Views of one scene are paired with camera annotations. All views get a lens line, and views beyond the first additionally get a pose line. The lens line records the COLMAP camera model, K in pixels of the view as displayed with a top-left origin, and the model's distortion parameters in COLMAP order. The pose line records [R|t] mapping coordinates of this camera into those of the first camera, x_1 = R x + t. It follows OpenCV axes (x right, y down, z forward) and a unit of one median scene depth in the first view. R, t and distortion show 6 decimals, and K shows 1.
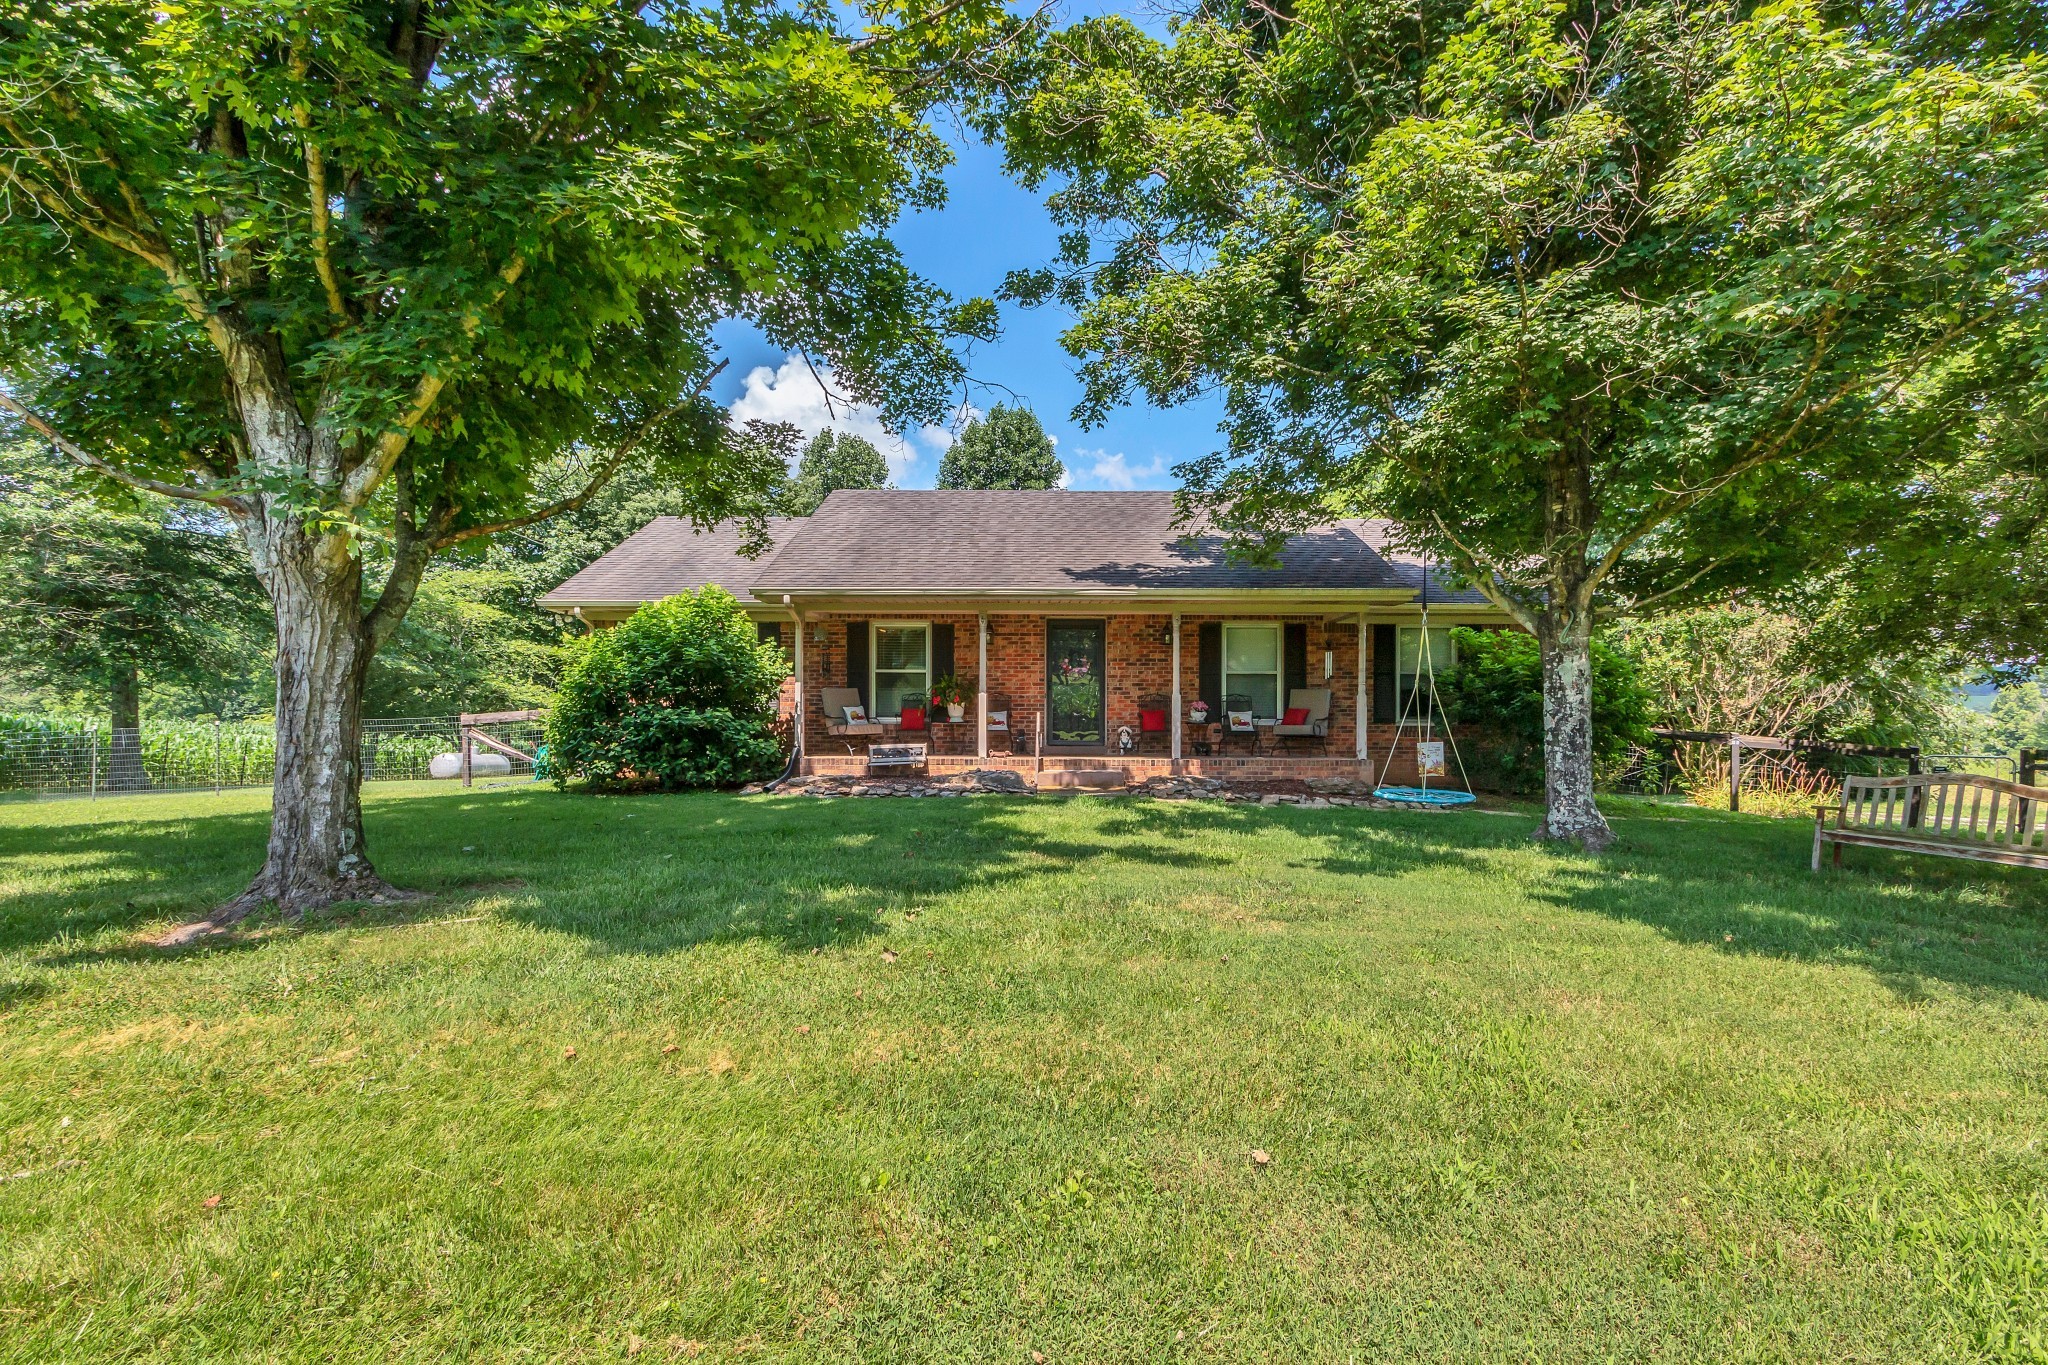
lens RADIAL K [[1649.9, 0, 1024.0], [0, 1649.9, 682.5], [0, 0, 1]] dist [0.002656, 0.001421]
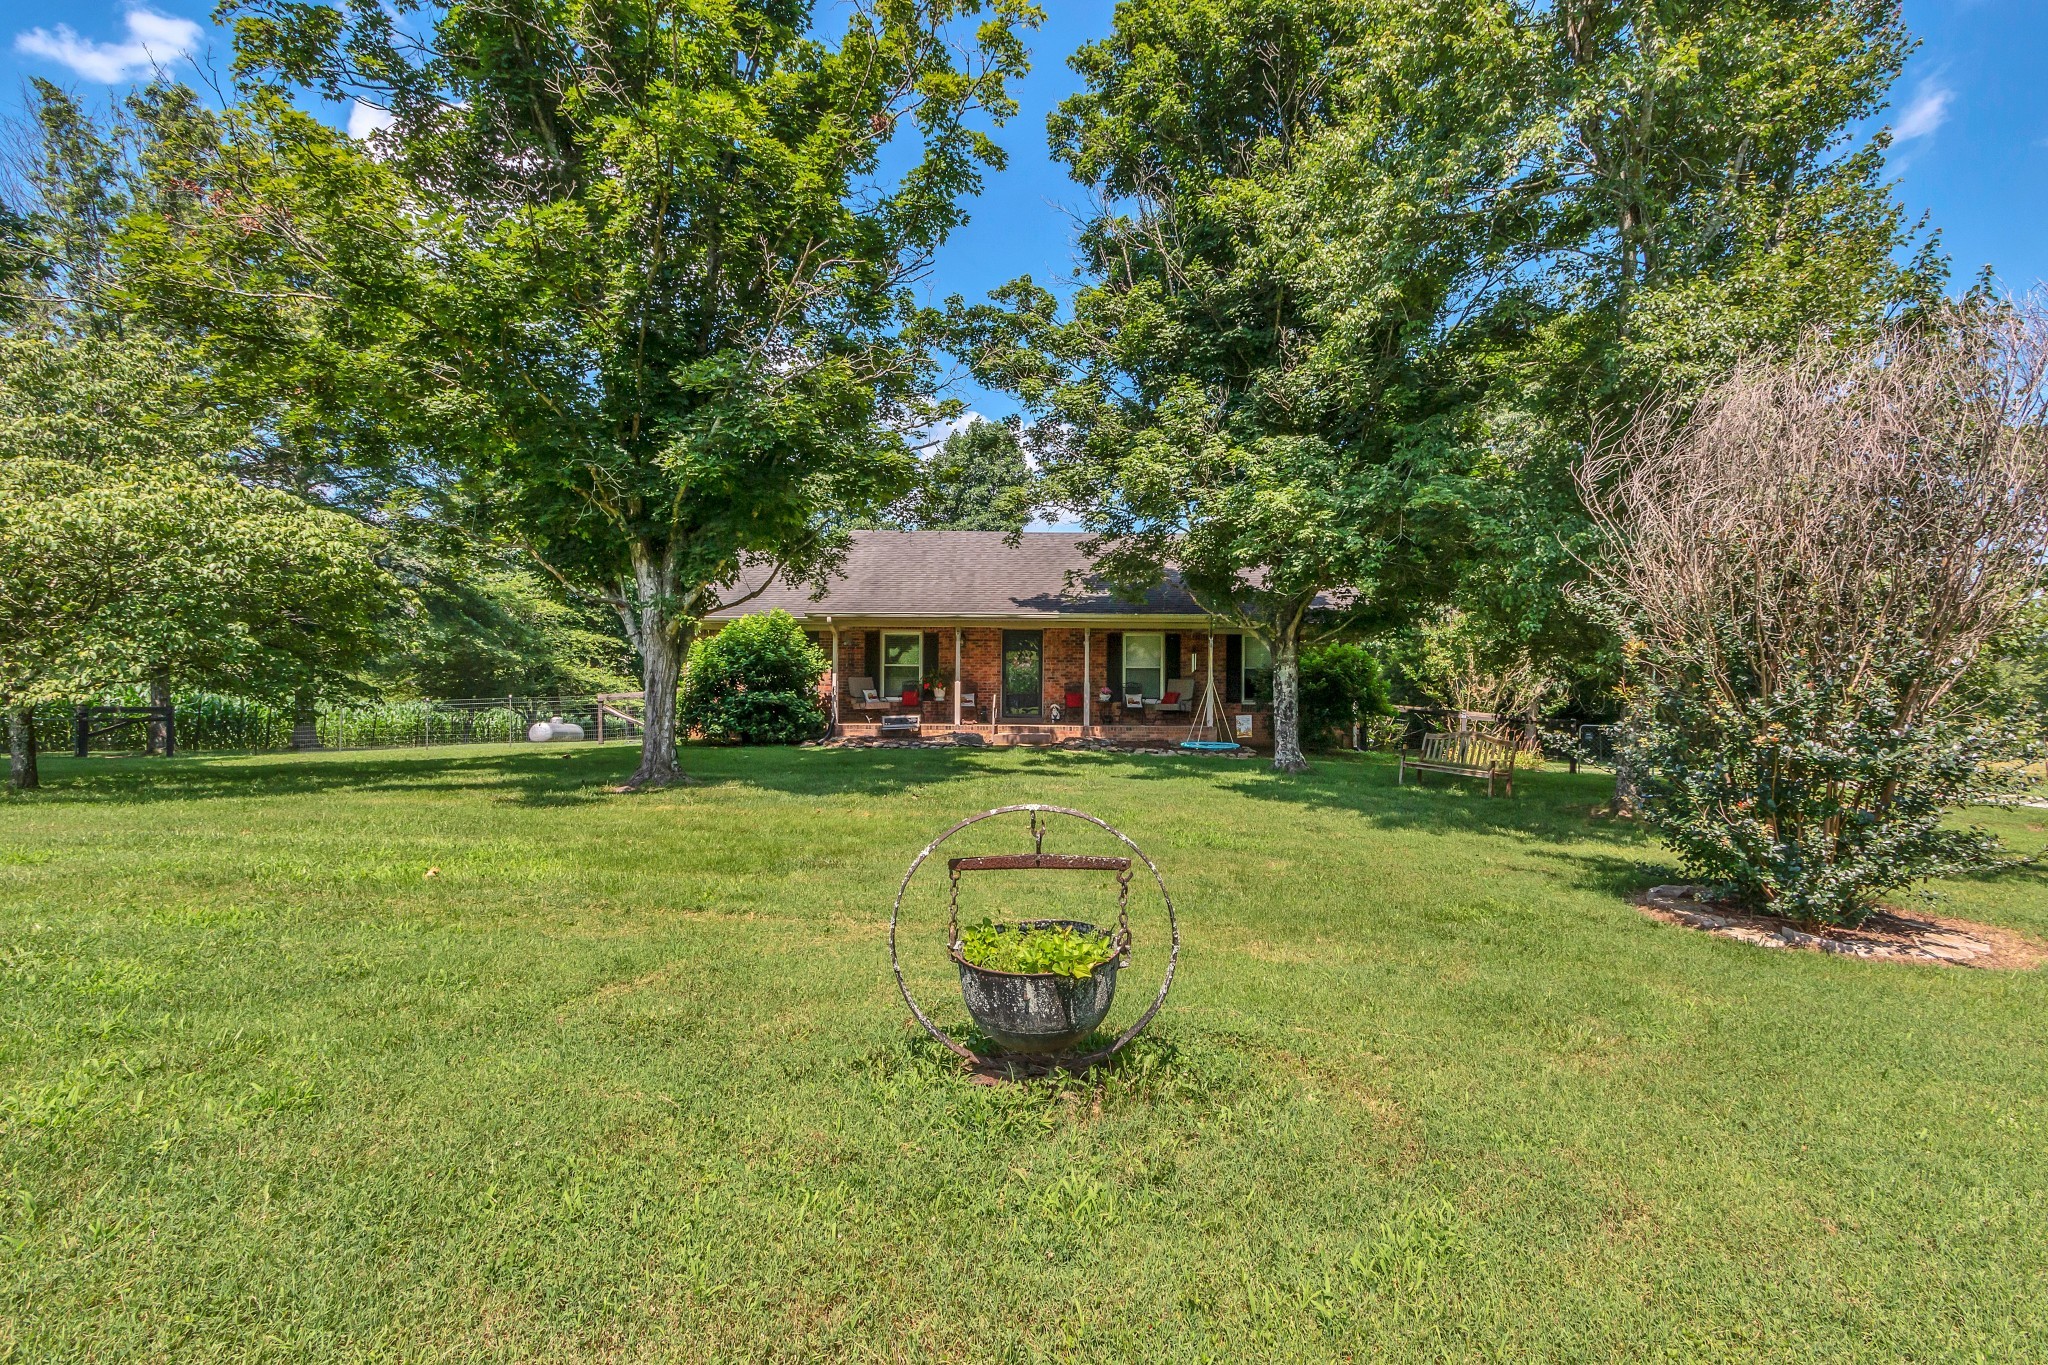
lens RADIAL K [[1649.9, 0, 1024.0], [0, 1649.9, 682.5], [0, 0, 1]] dist [0.002656, 0.001421]
pose [[0.999926, 0.004581, 0.011263, 0.018226], [-0.004741, 0.999887, 0.014239, -0.014112], [-0.011197, -0.014291, 0.999835, -0.493573]]
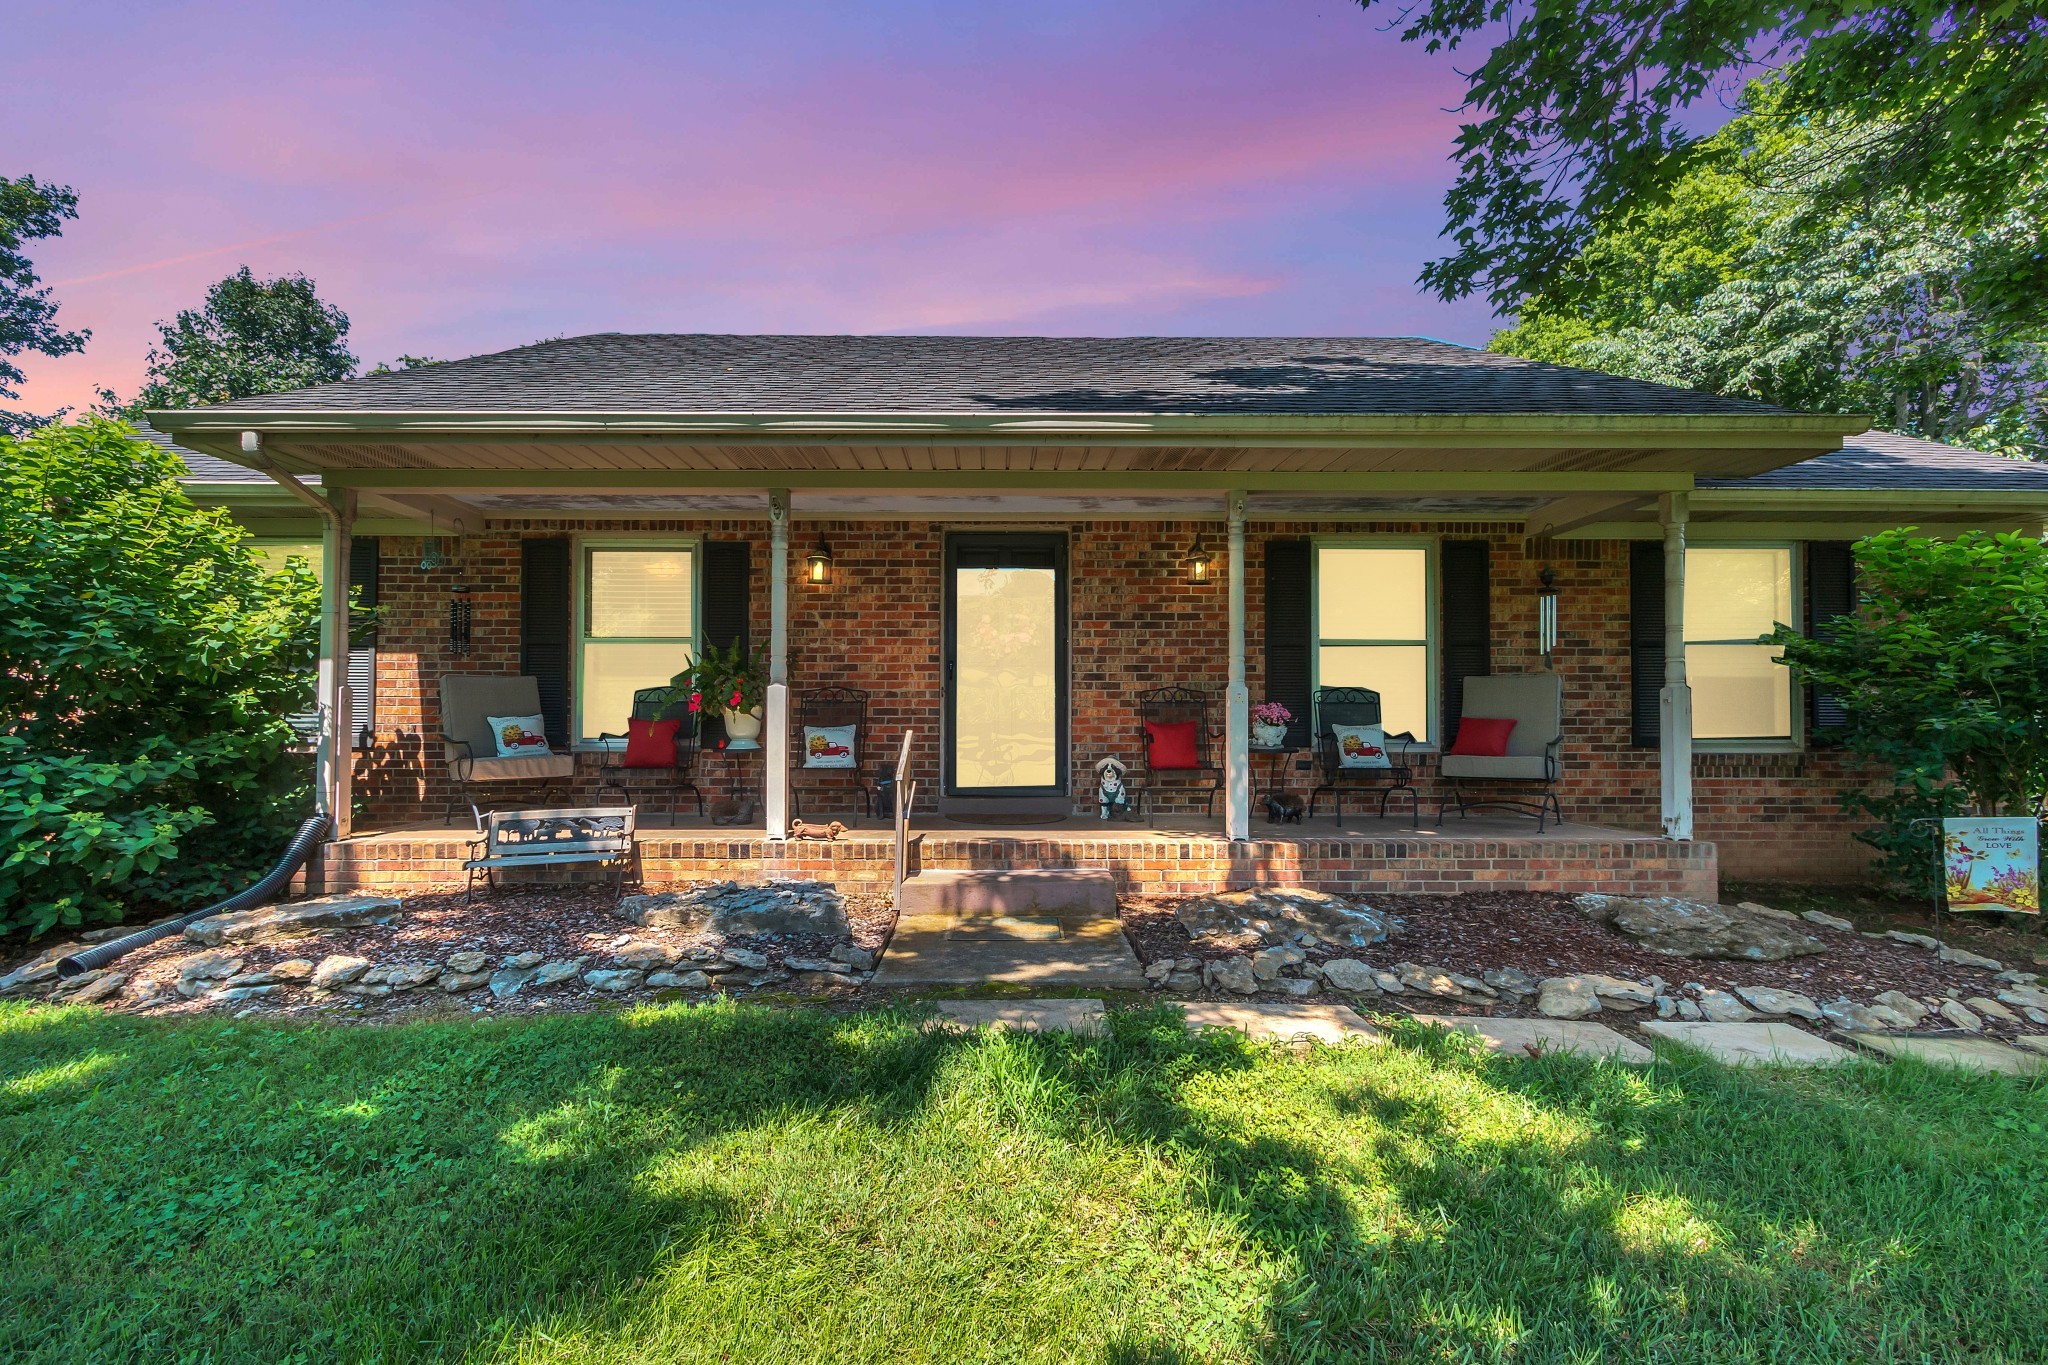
lens RADIAL K [[1649.9, 0, 1024.0], [0, 1649.9, 682.5], [0, 0, 1]] dist [0.002656, 0.001421]
pose [[0.999561, -0.001657, 0.029588, 0.024836], [0.001706, 0.999997, -0.001643, 0.006715], [-0.029586, 0.001693, 0.999561, 0.574205]]
